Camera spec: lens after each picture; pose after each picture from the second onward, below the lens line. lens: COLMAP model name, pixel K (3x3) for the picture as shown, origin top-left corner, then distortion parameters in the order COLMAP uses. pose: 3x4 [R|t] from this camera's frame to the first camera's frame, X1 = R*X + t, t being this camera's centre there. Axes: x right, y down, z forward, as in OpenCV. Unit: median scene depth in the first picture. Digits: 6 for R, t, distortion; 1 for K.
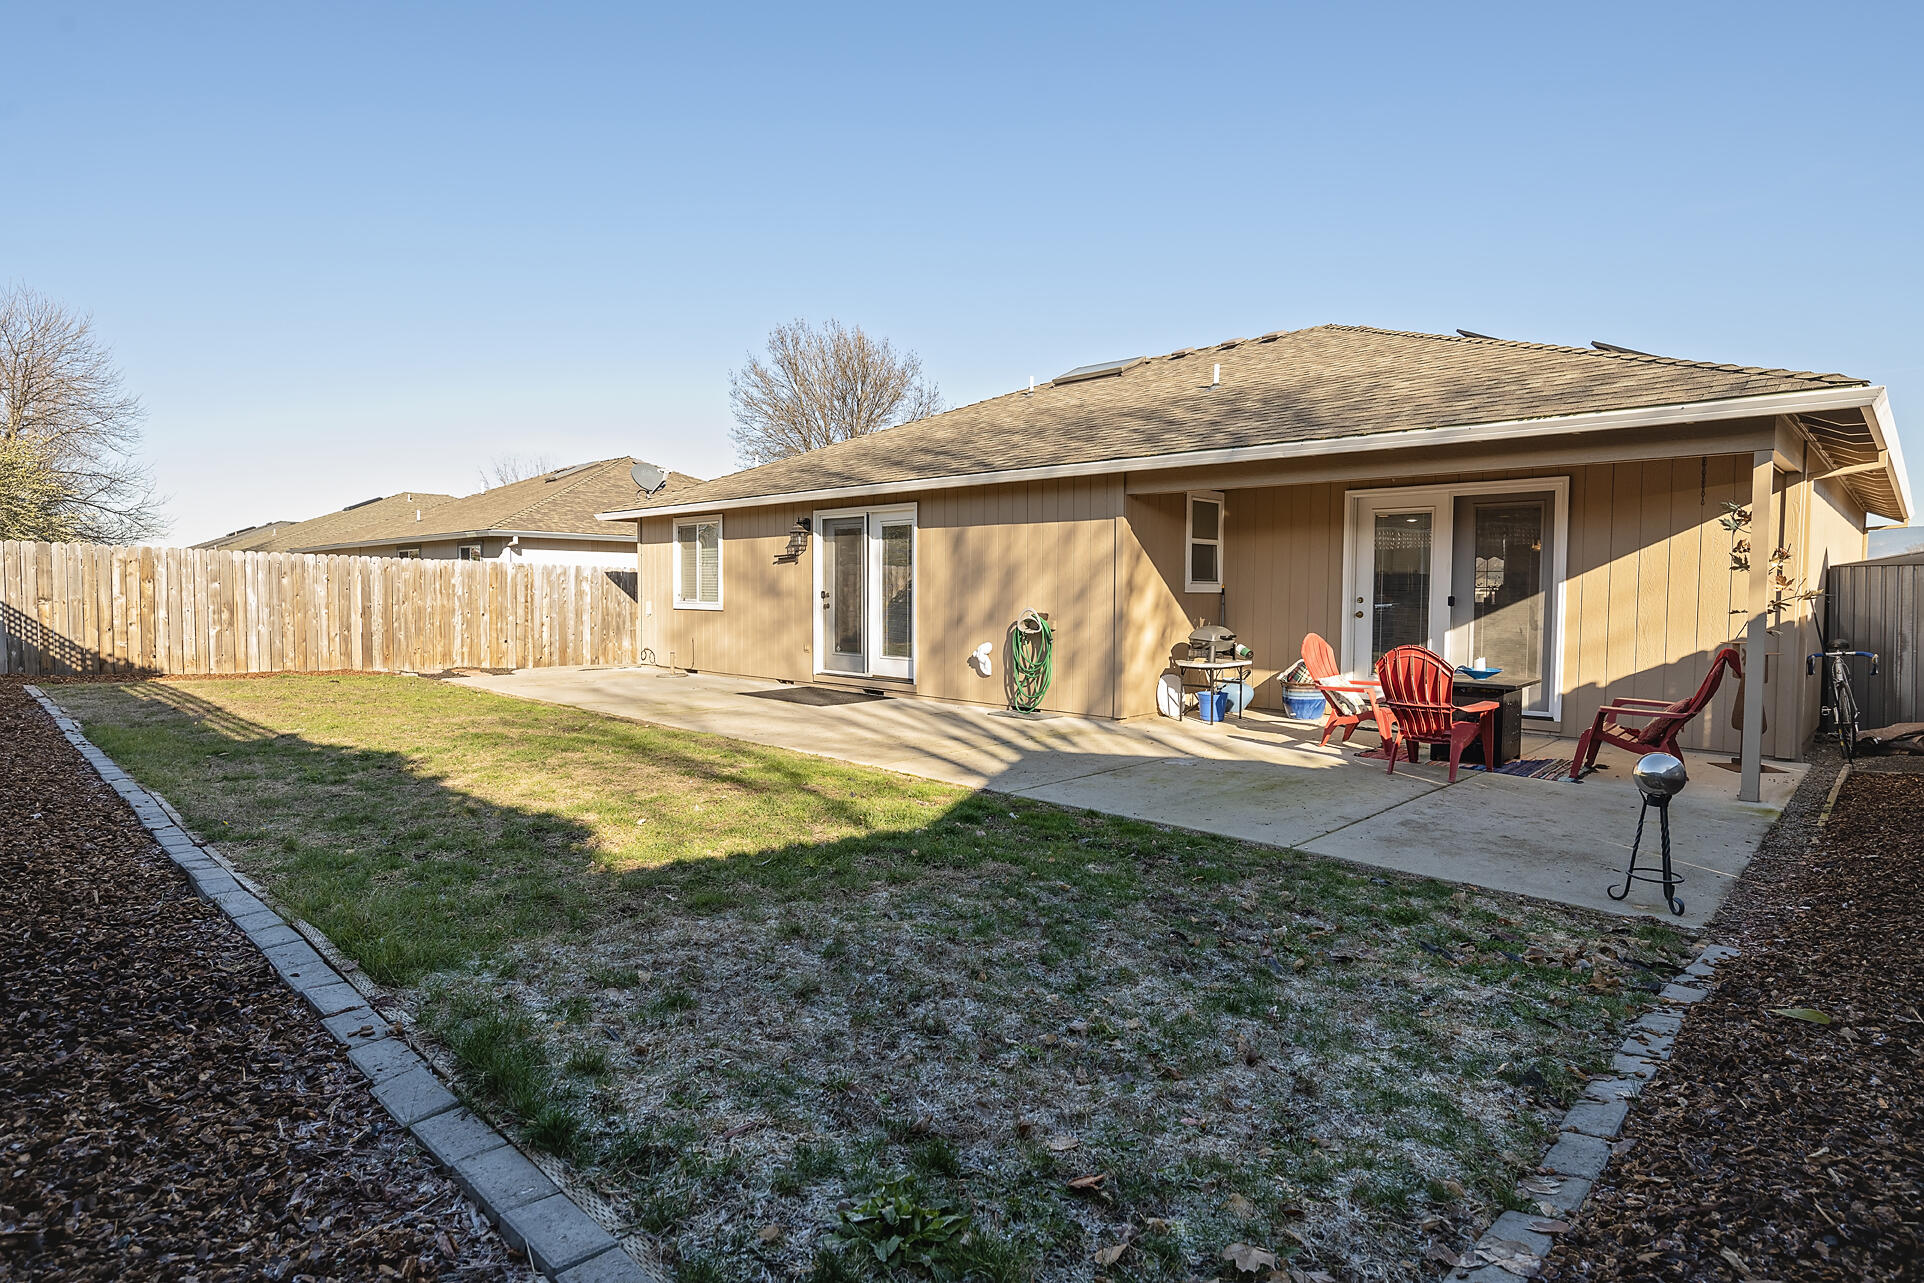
lens RADIAL K [[1002.3, 0, 962.0], [0, 1002.3, 641.5], [0, 0, 1]] dist [-0.004318, 0.000102]
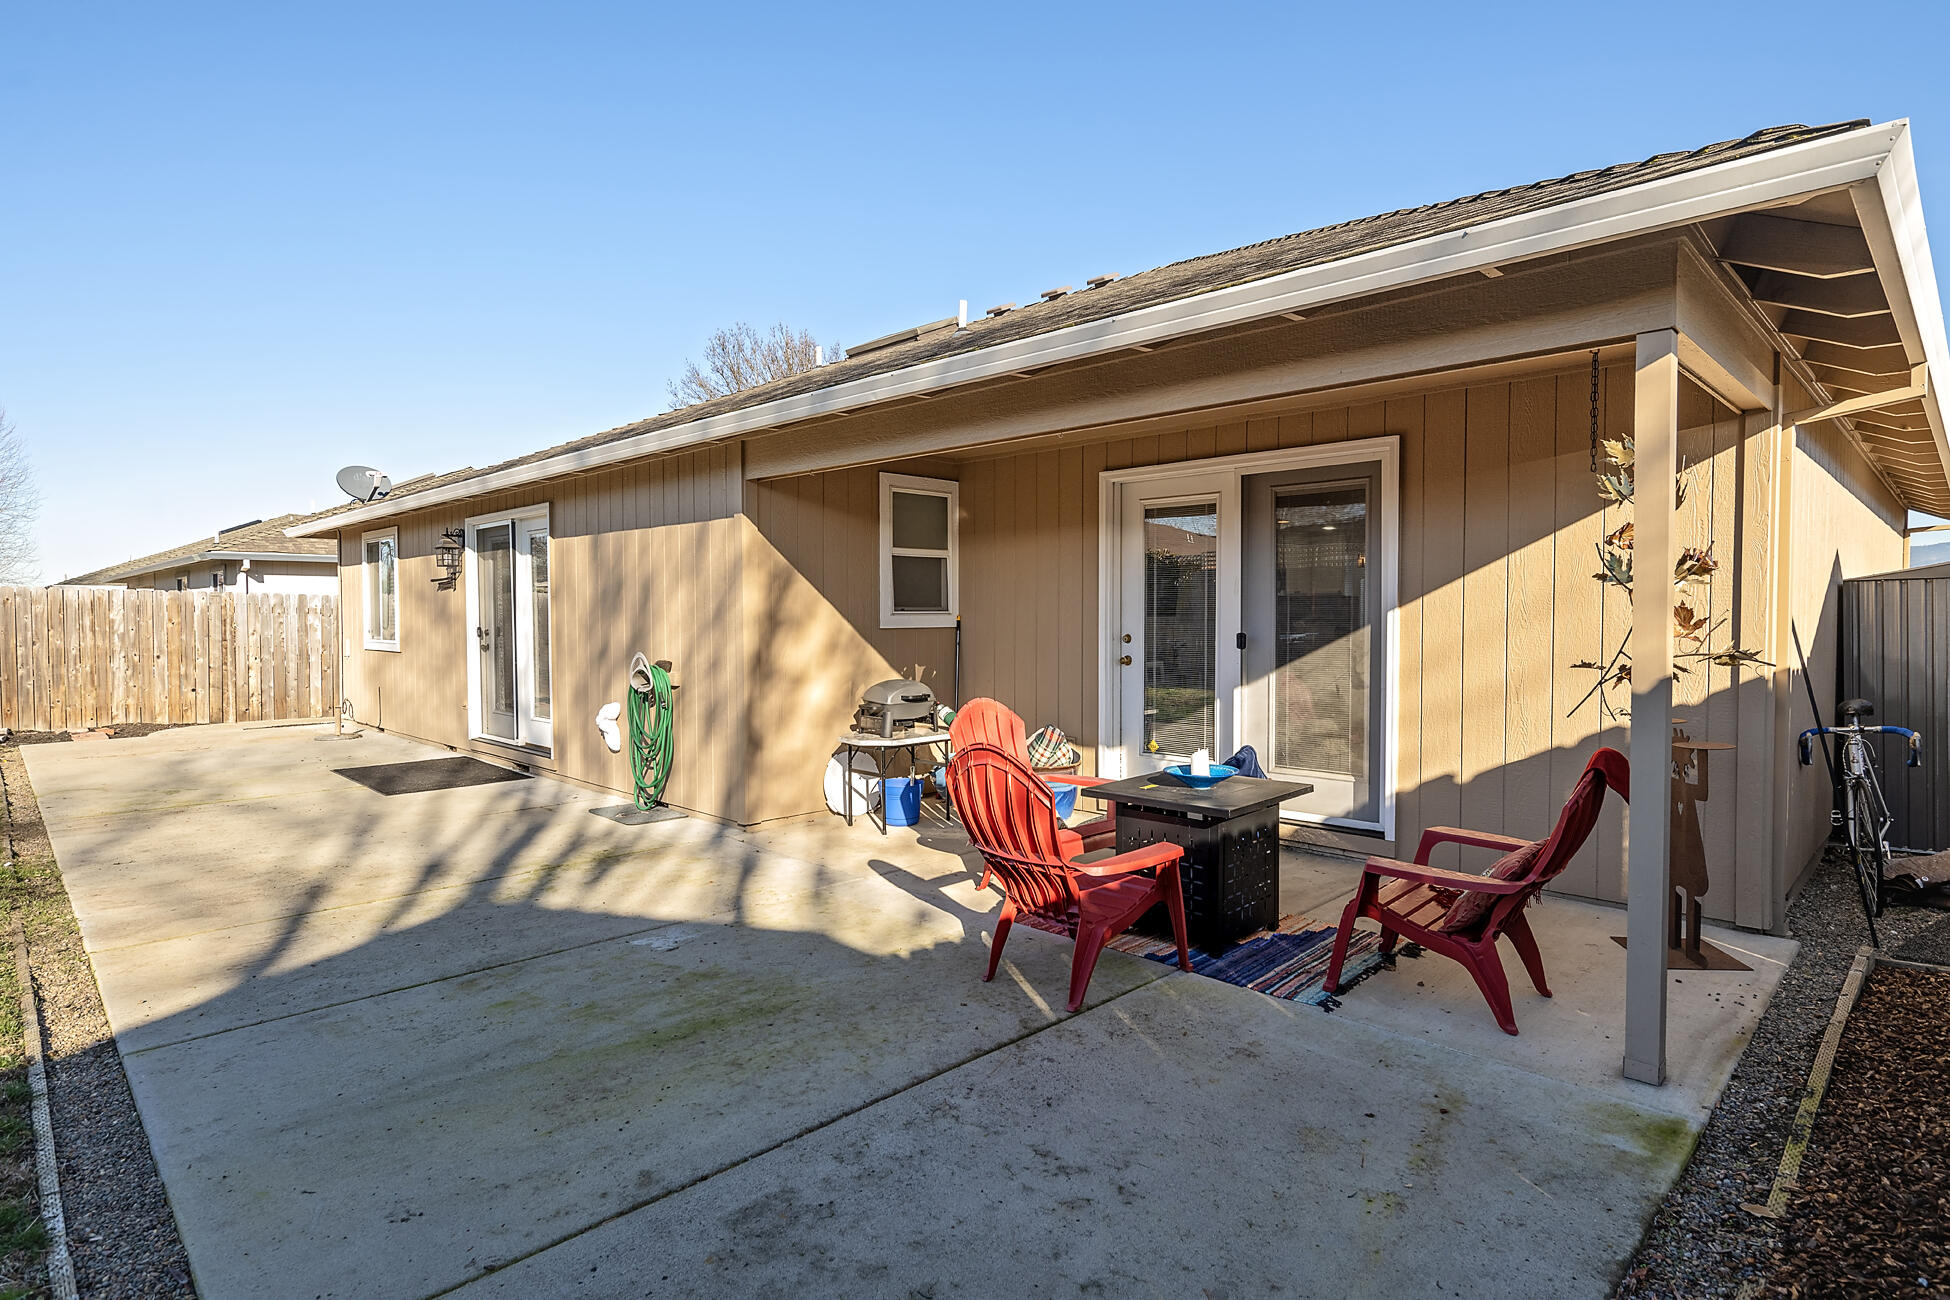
lens RADIAL K [[1025.1, 0, 975.0], [0, 1025.1, 650.0], [0, 0, 1]] dist [-0.004266, -0.000060]
pose [[0.999902, -0.008170, -0.011339, 0.281711], [0.007984, 0.999834, -0.016348, -0.021692], [0.011470, 0.016256, 0.999802, 0.300209]]
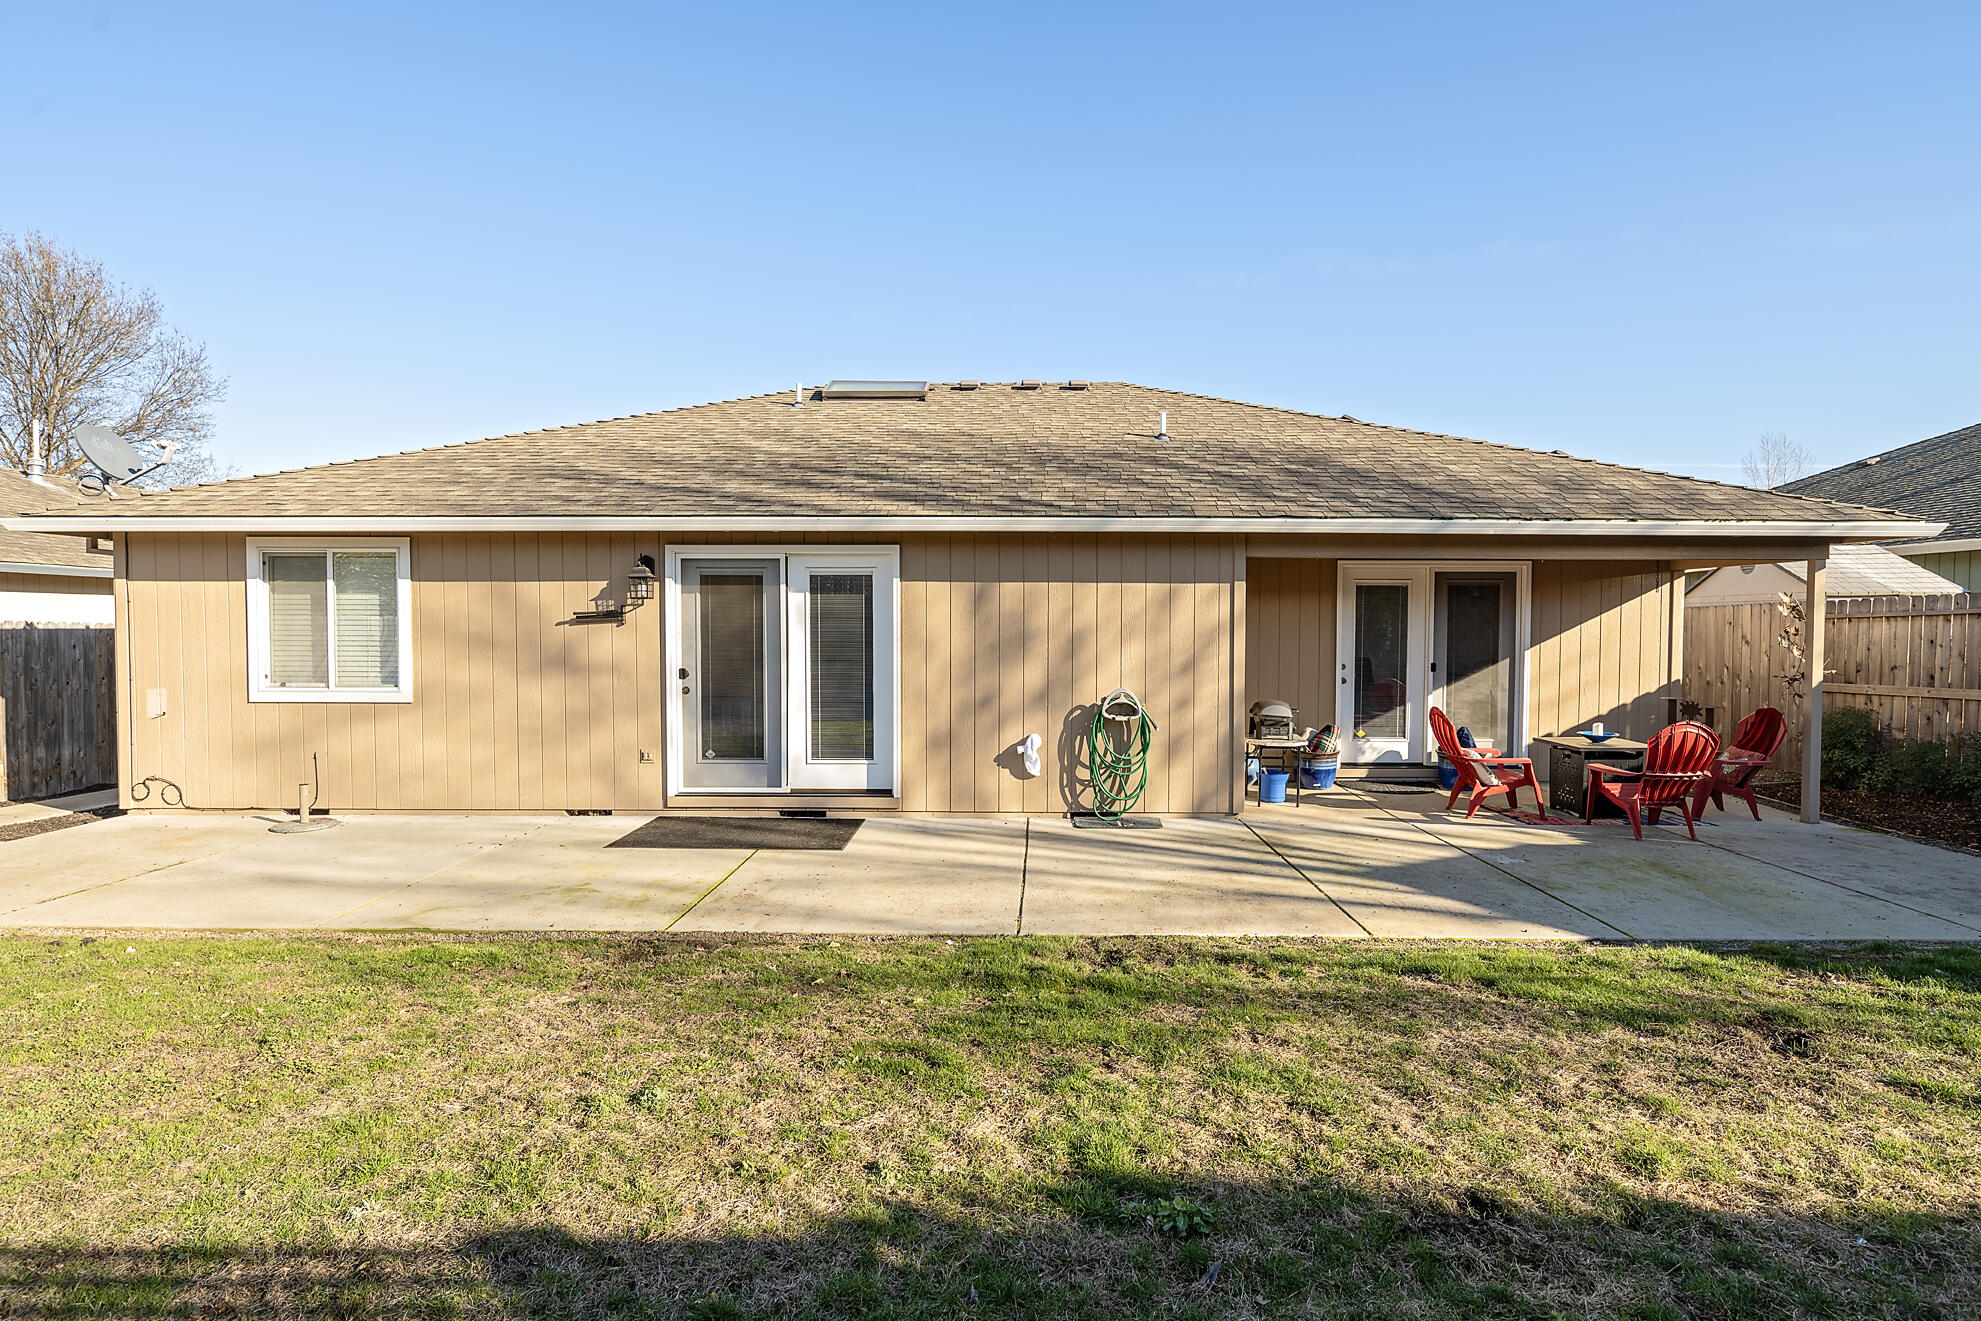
lens RADIAL K [[1032.0, 0, 990.5], [0, 1032.0, 660.5], [0, 0, 1]] dist [-0.004318, 0.000102]
pose [[0.729850, -0.026424, 0.683097, -0.544440], [0.038774, 0.999244, -0.002773, -0.054226], [-0.682507, 0.028510, 0.730323, 0.439380]]
